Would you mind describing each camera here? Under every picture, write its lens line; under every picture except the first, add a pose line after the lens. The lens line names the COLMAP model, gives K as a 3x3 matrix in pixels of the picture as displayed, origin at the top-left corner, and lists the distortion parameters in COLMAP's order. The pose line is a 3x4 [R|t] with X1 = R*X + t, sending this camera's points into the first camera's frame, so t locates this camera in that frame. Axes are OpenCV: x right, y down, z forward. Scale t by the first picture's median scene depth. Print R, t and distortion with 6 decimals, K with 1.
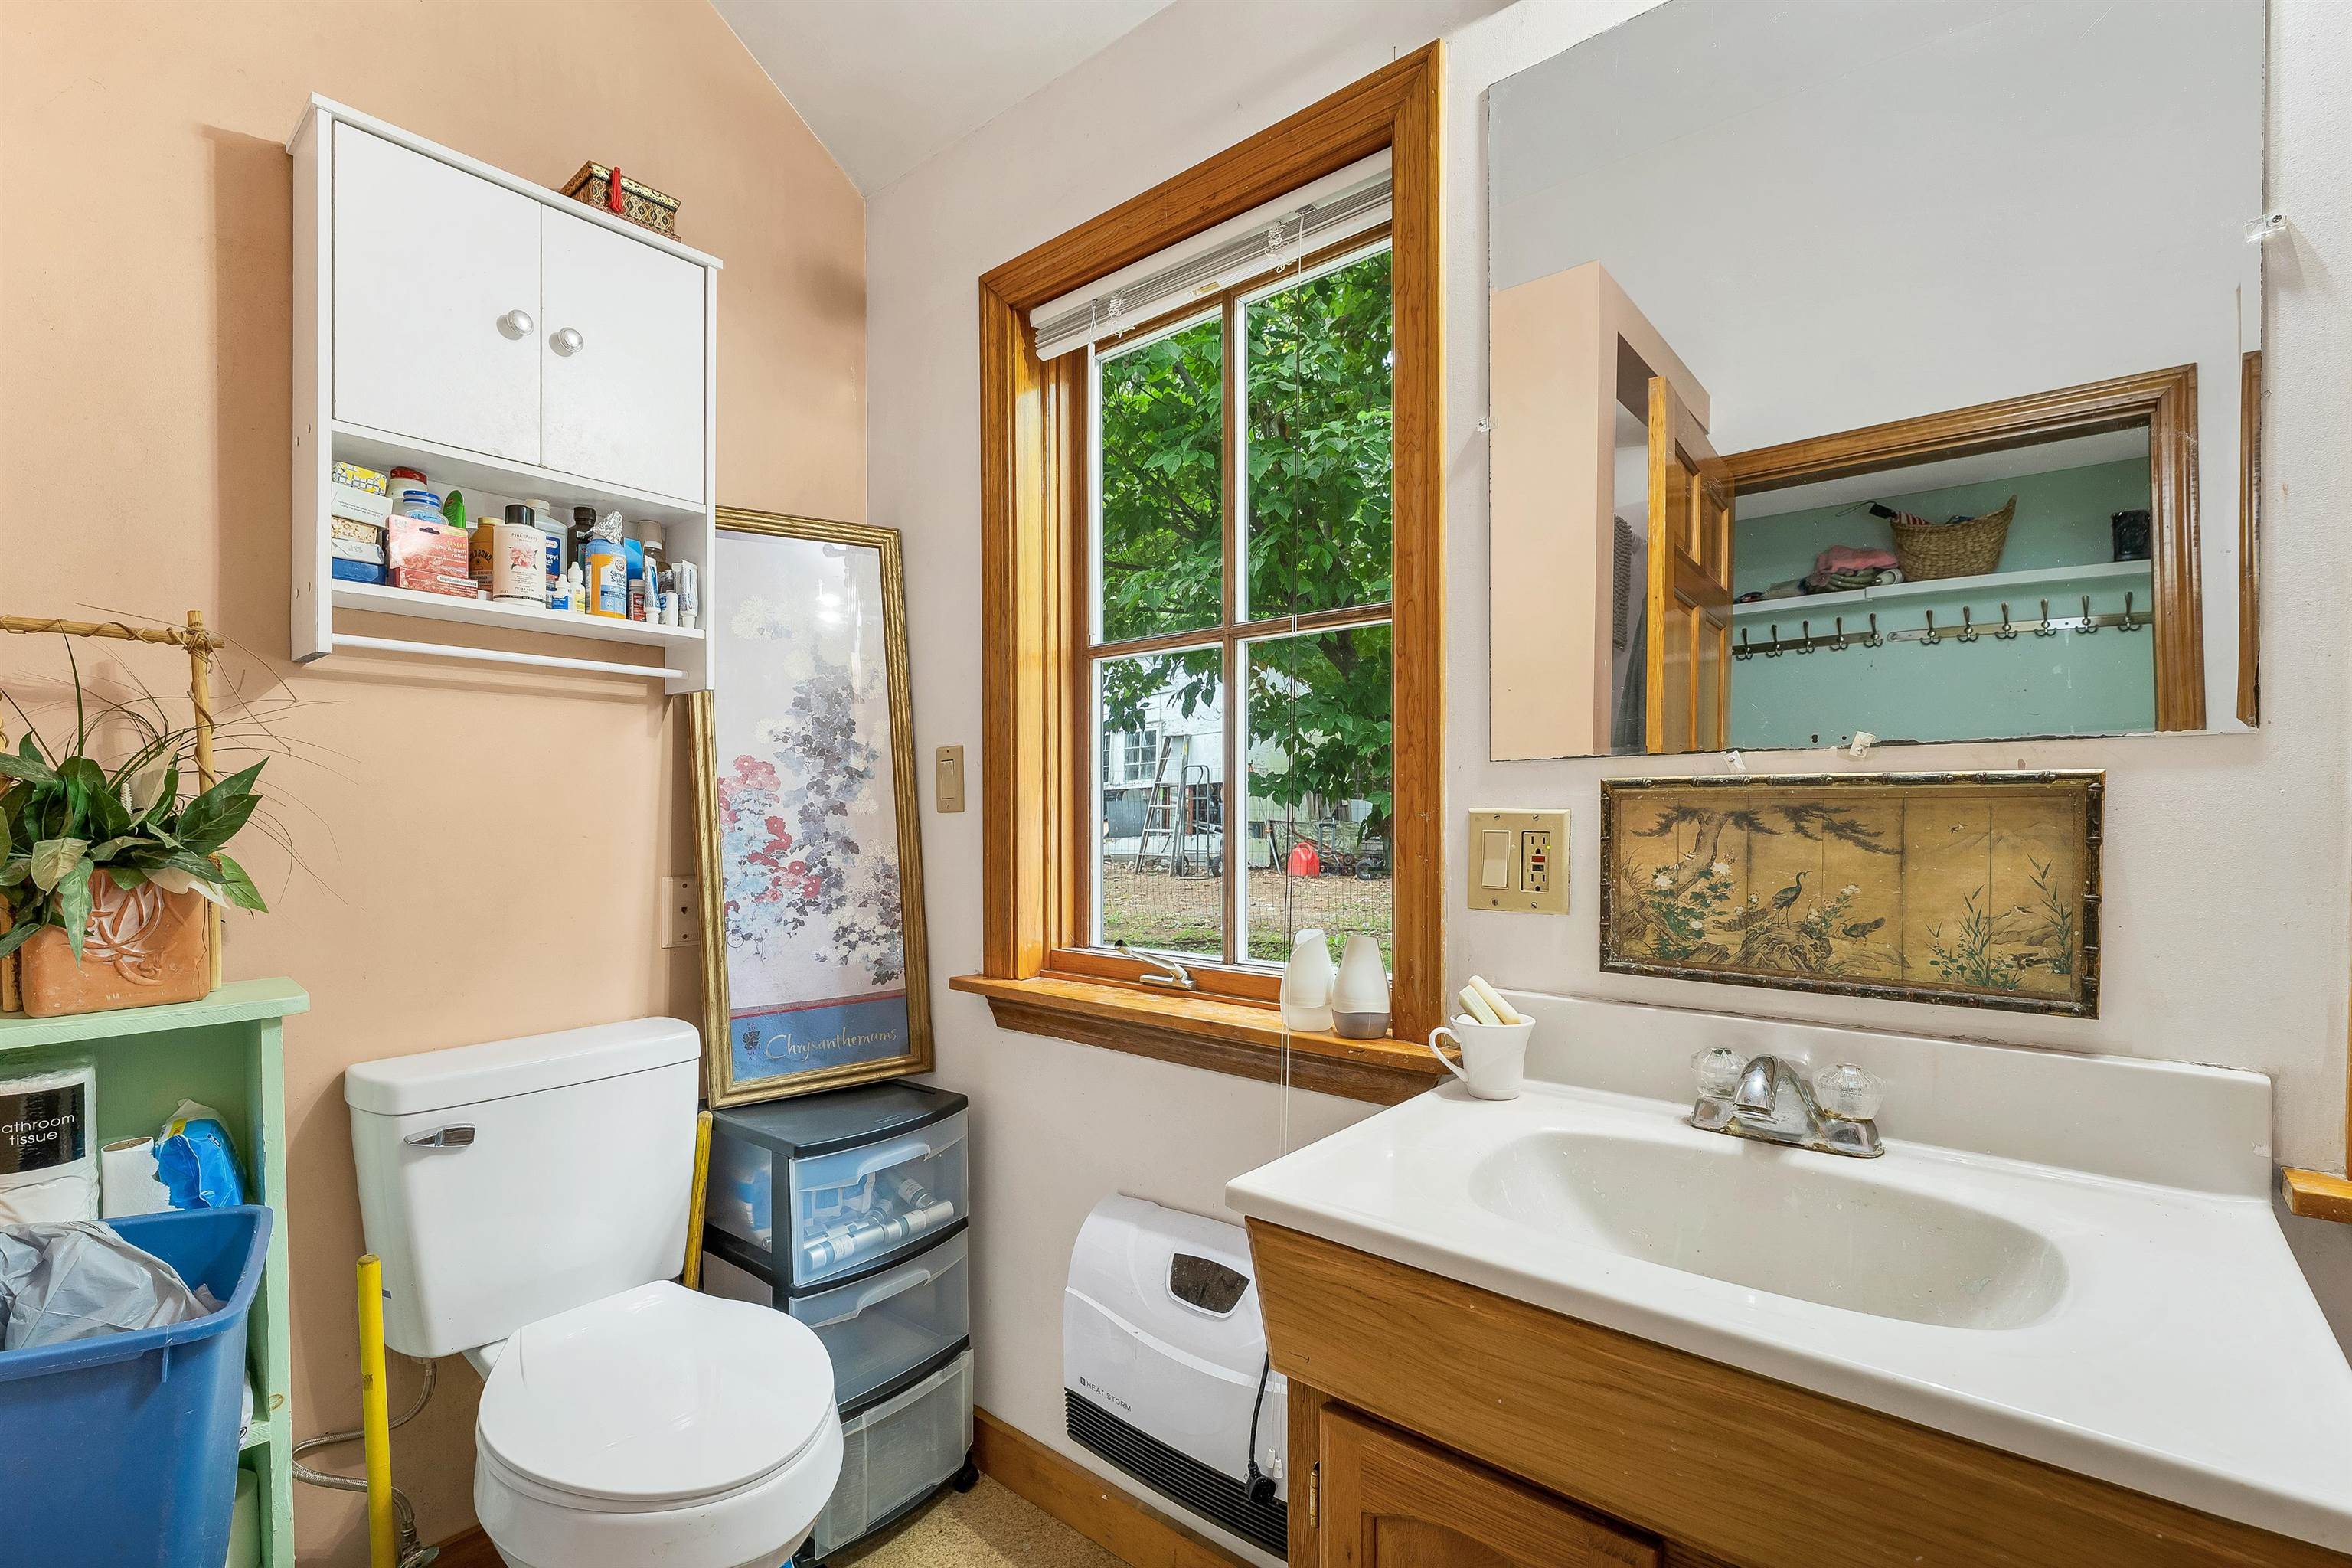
lens RADIAL K [[1033.1, 0, 1190.5], [0, 1033.1, 829.5], [0, 0, 1]] dist [-0.002690, -0.000754]
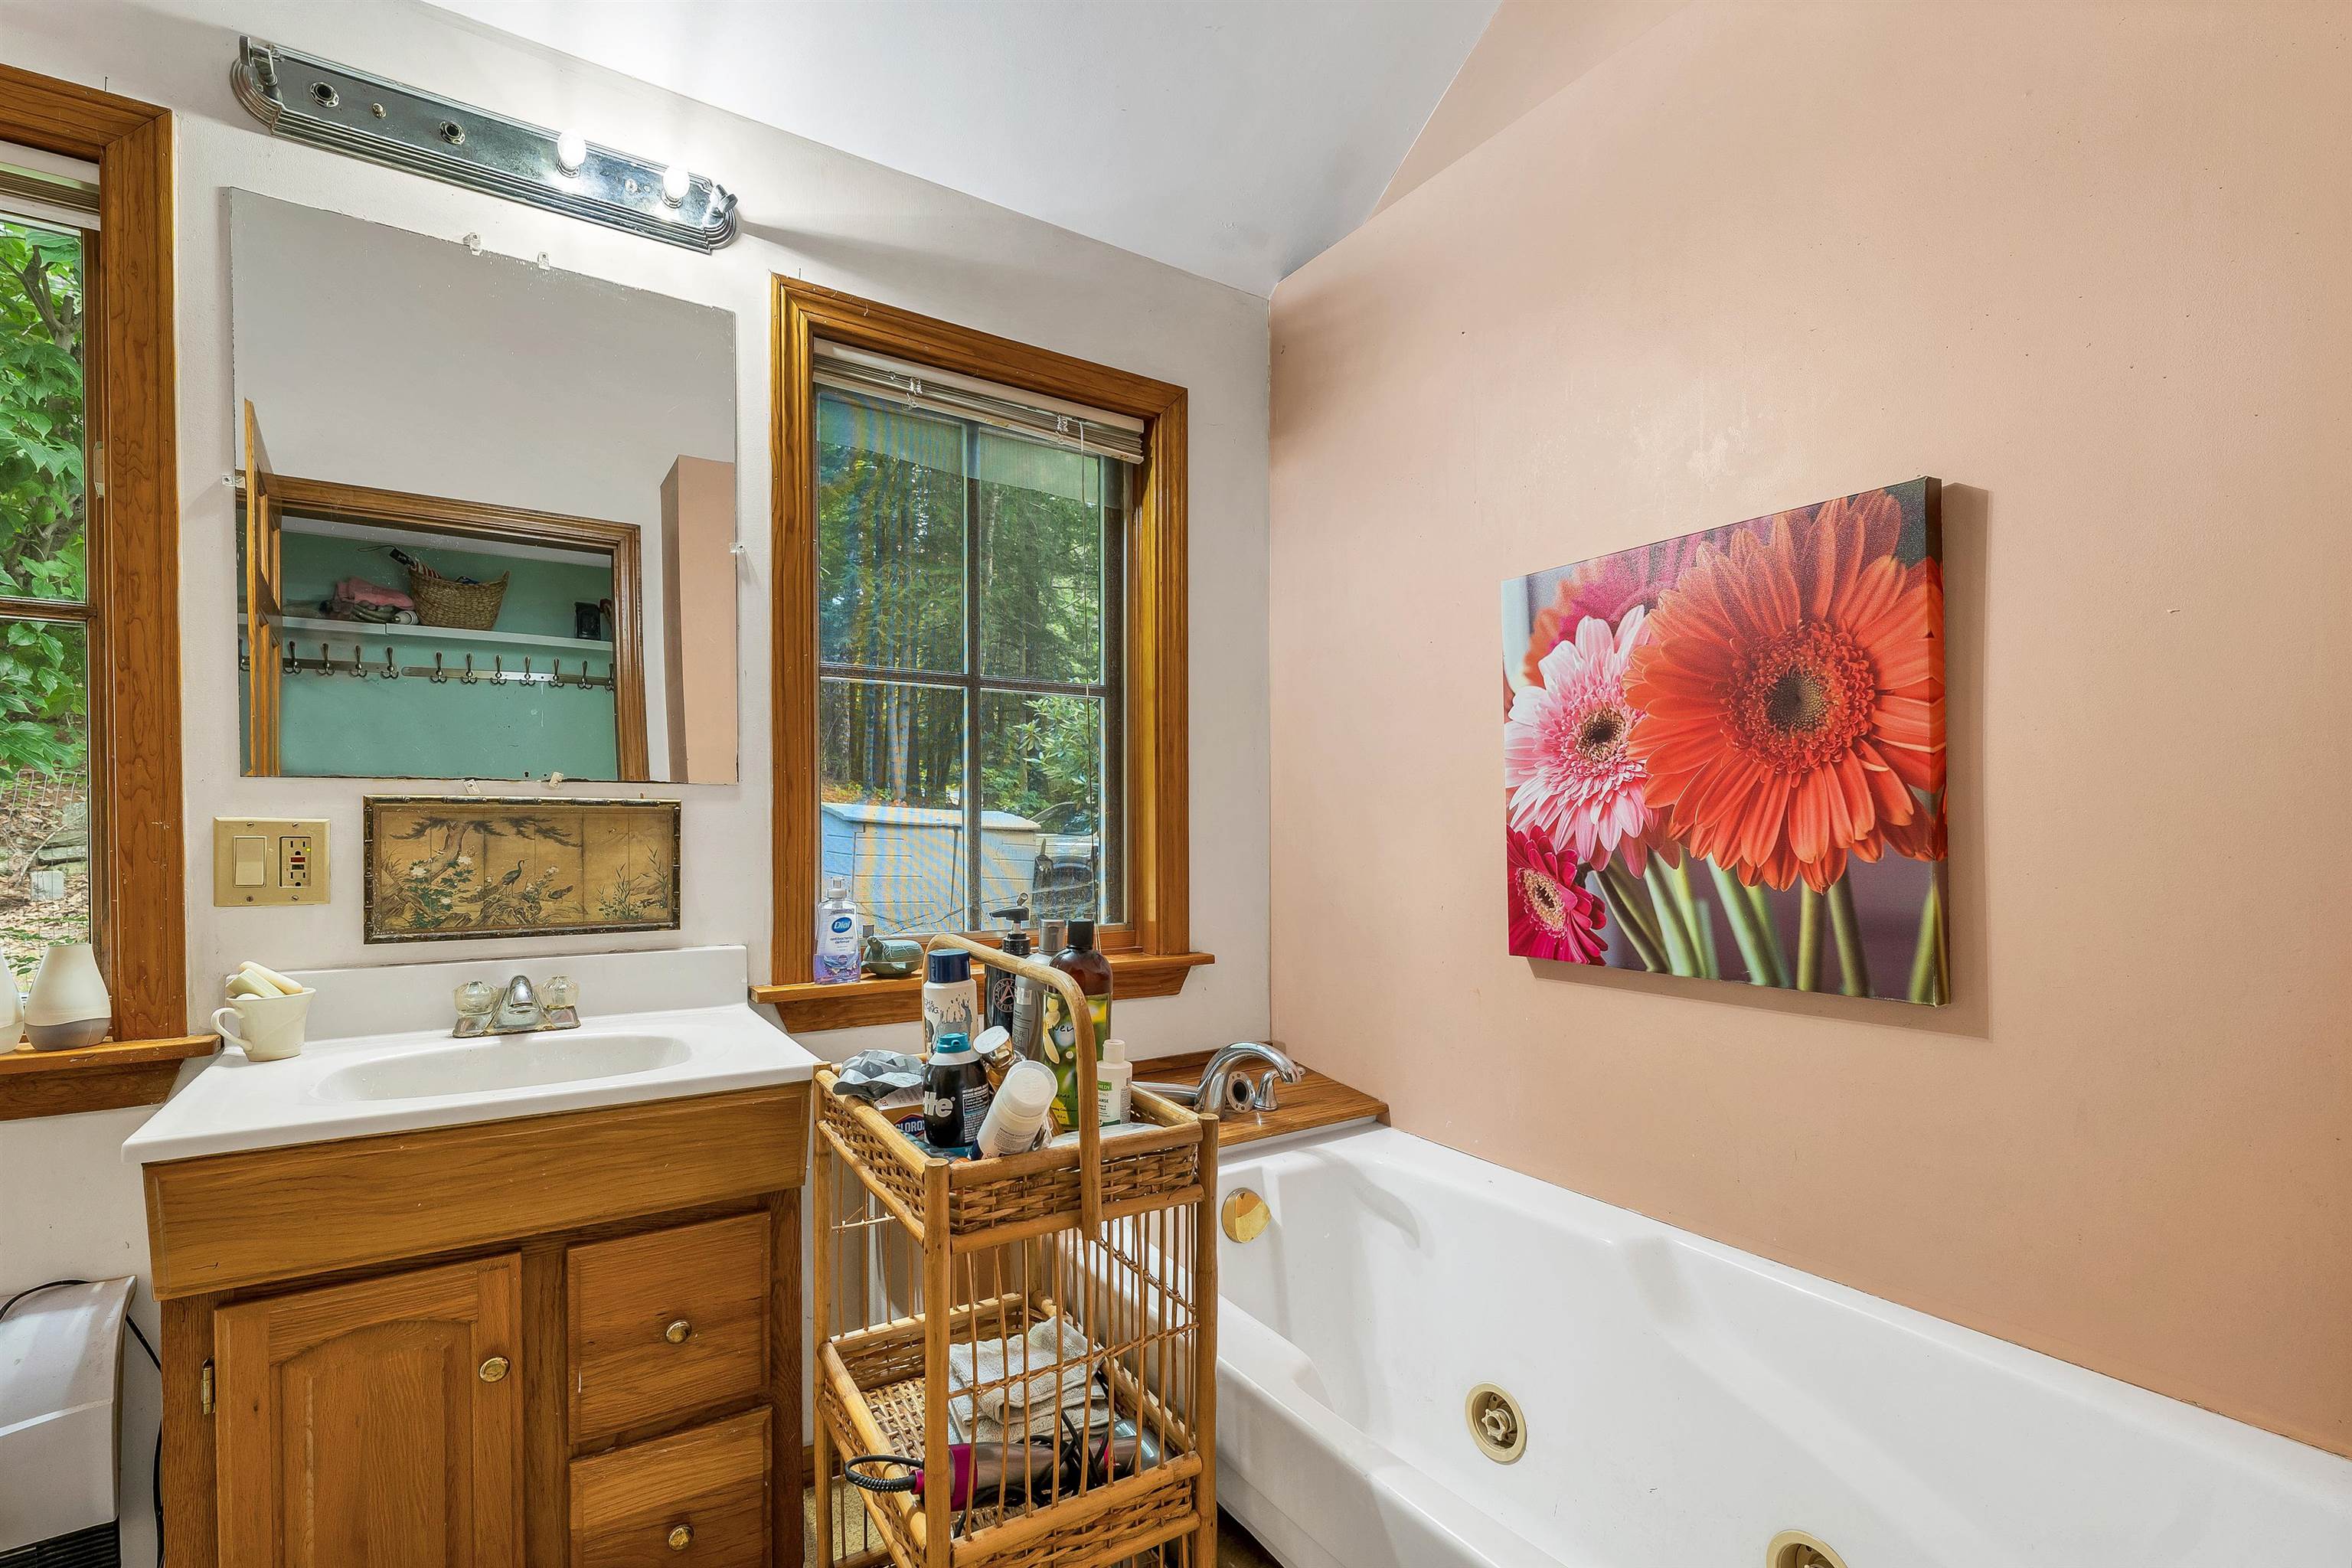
lens RADIAL K [[1033.1, 0, 1166.0], [0, 1033.1, 841.6], [0, 0, 1]] dist [-0.002690, -0.000754]
pose [[0.285774, -0.009022, 0.958254, -0.585404], [0.018759, 0.999817, 0.003819, 0.024183], [-0.958113, 0.016884, 0.285891, -0.352062]]
